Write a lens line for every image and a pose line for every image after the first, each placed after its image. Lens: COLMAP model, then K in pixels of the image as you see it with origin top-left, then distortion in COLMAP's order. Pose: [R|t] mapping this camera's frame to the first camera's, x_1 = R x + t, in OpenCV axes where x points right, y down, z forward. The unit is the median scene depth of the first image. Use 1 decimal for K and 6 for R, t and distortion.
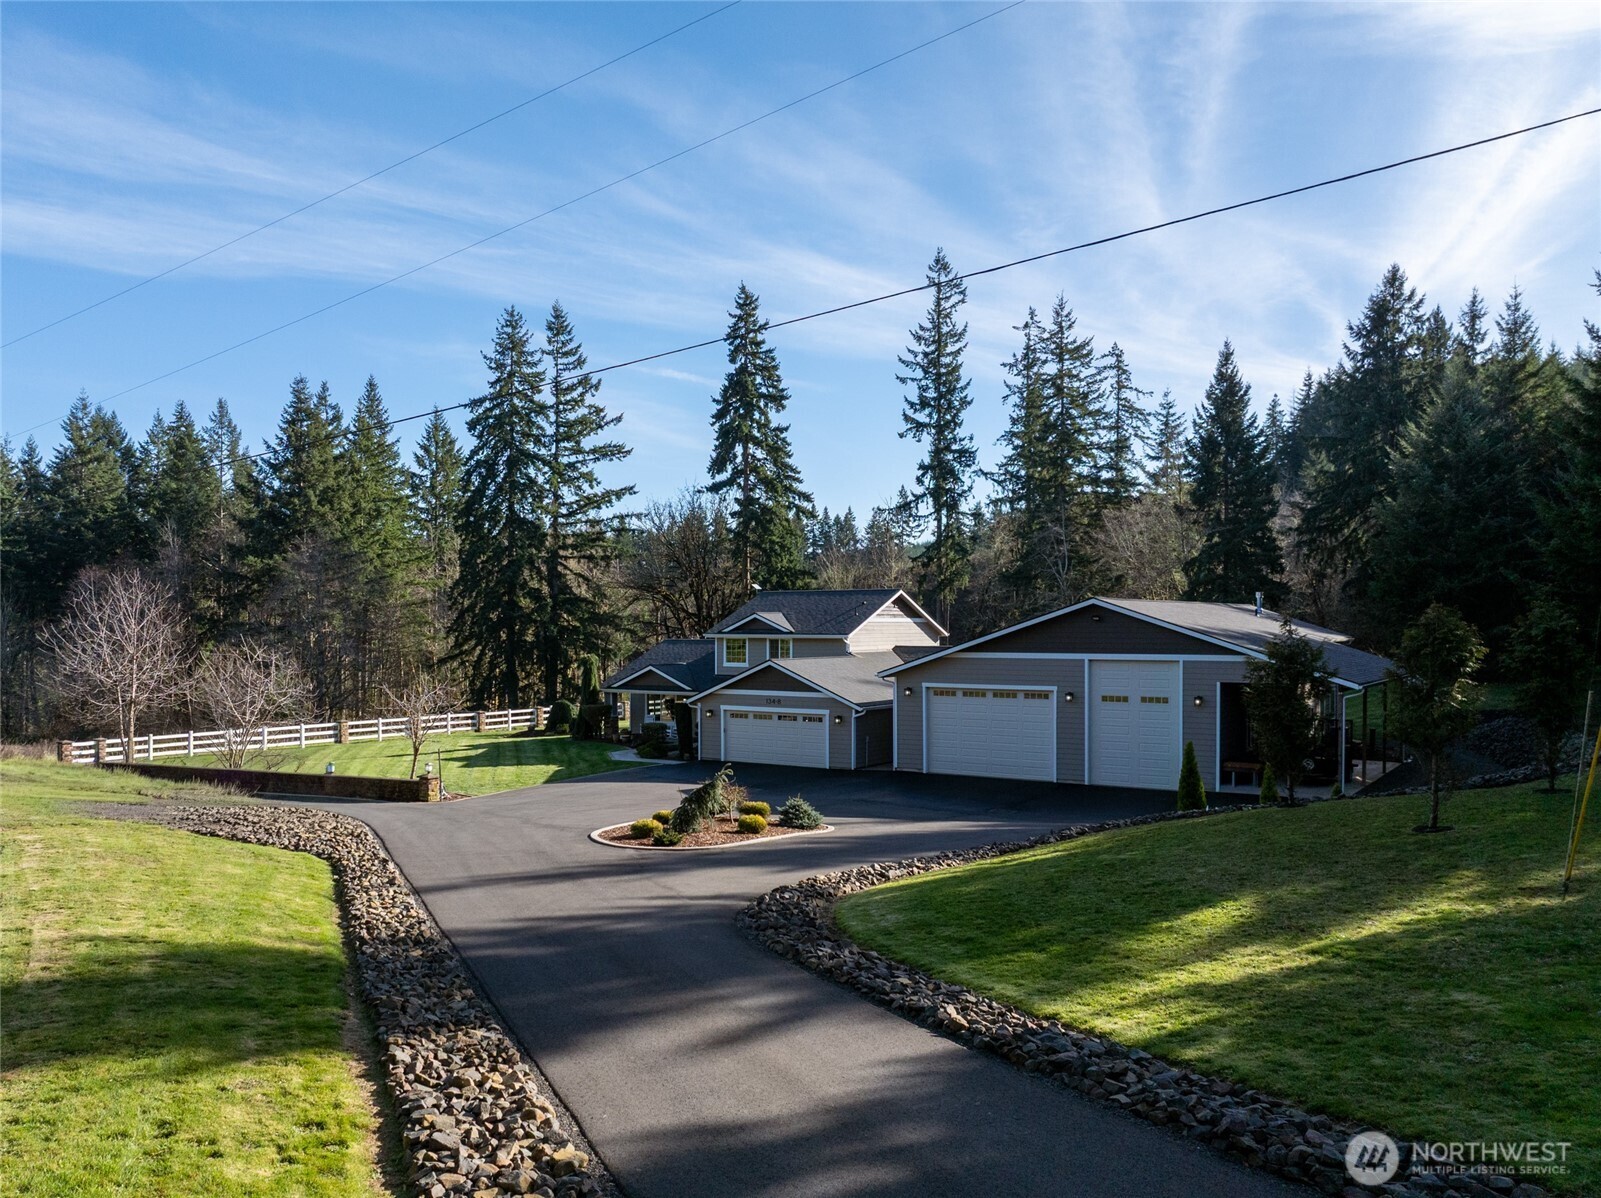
lens RADIAL K [[1277.4, 0, 703.2], [0, 1277.4, 638.7], [0, 0, 1]] dist [-0.007989, -0.053636]
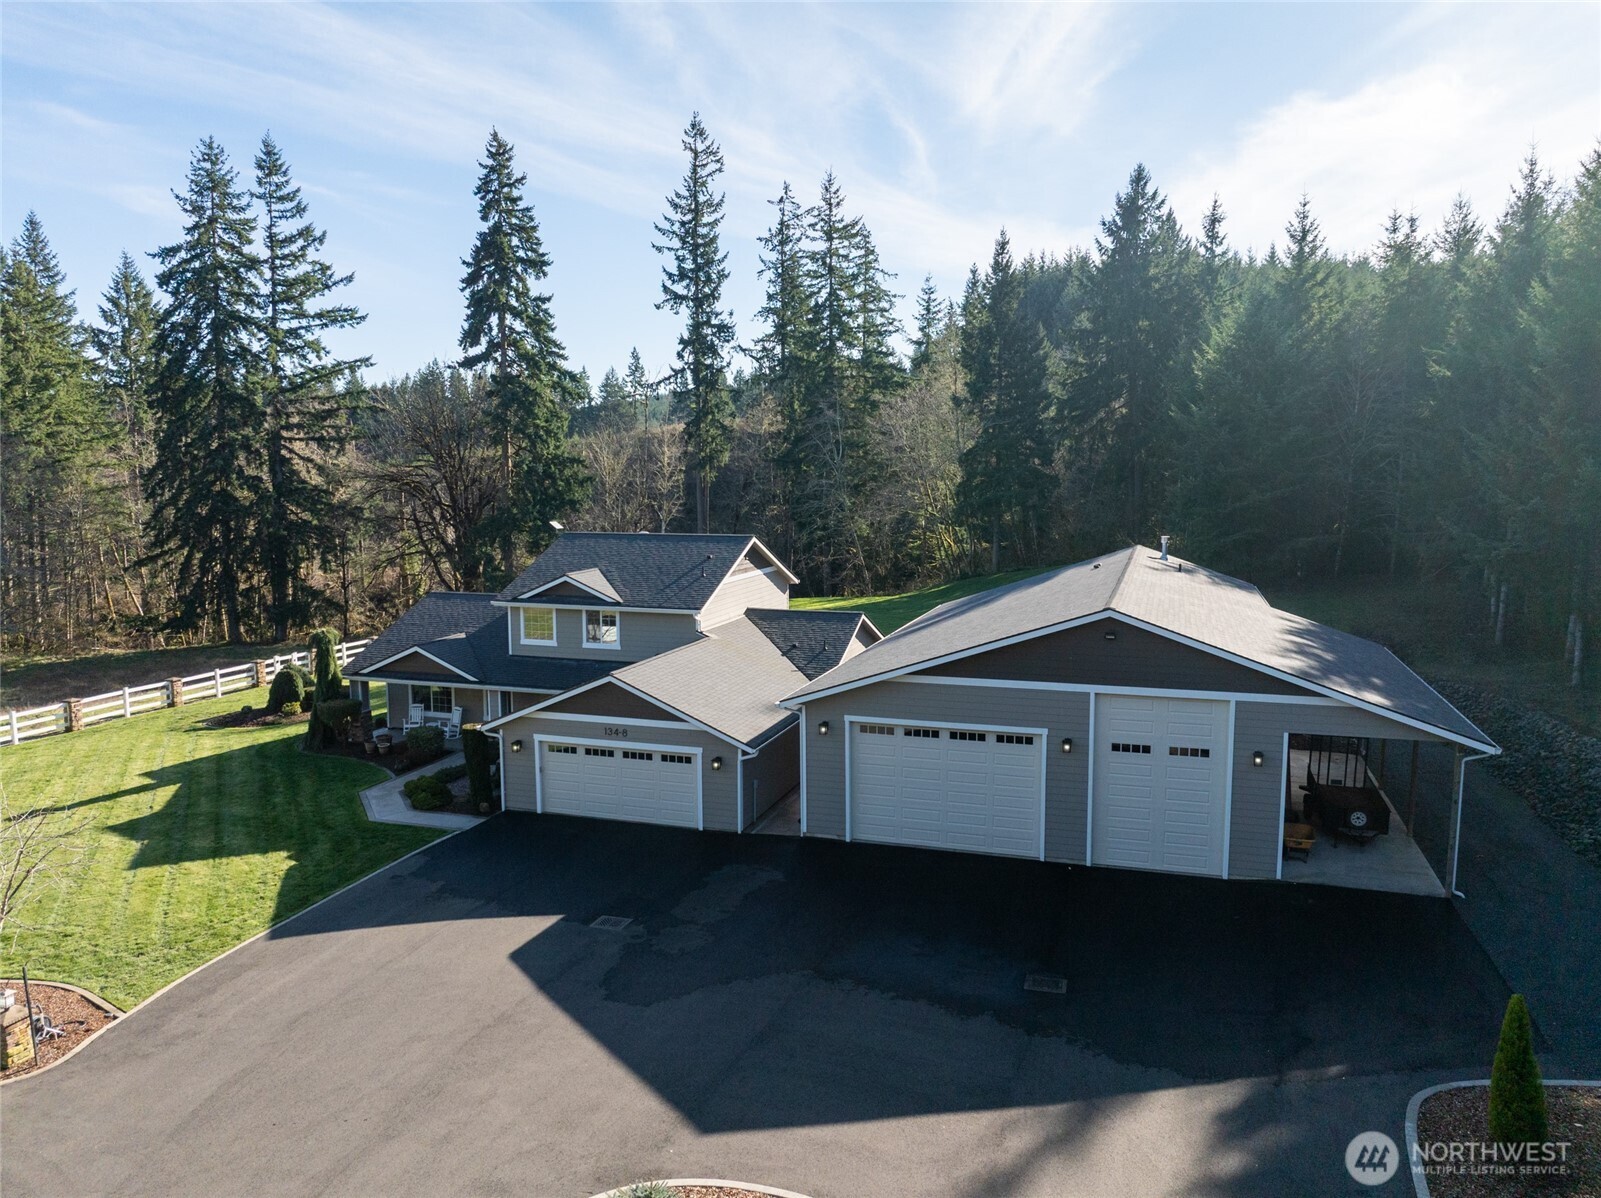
lens RADIAL K [[1127.2, 0, 802.9], [0, 1127.2, 591.1], [0, 0, 1]] dist [-0.030615, -0.012920]
pose [[0.951261, -0.034365, 0.306466, -0.013476], [0.003718, 0.994978, 0.100028, -0.036184], [-0.308365, -0.094014, 0.946611, 0.167527]]
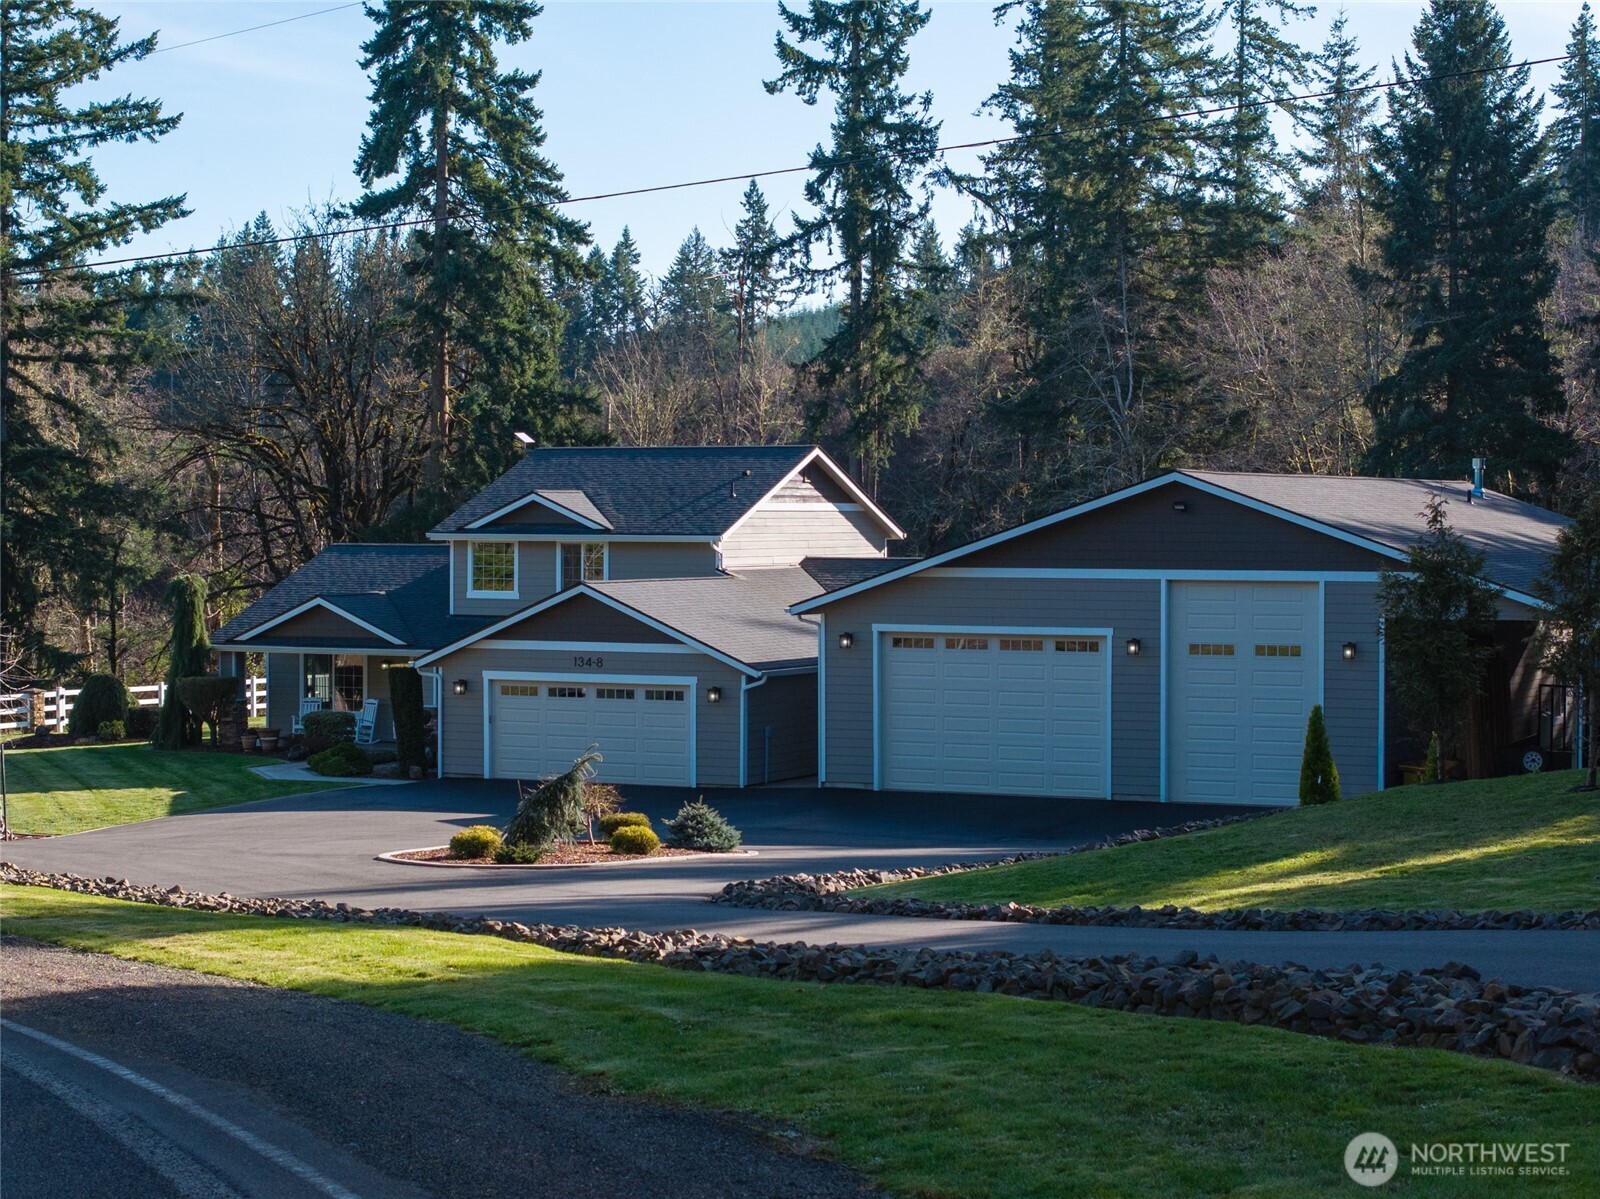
lens RADIAL K [[3225.3, 0, 800.0], [0, 3225.3, 599.5], [0, 0, 1]] dist [-0.222801, 1.524546]
pose [[0.984786, -0.000515, 0.173769, -0.037099], [-0.002316, 0.999868, 0.016086, 0.000845], [-0.173754, -0.016244, 0.984655, -0.131567]]
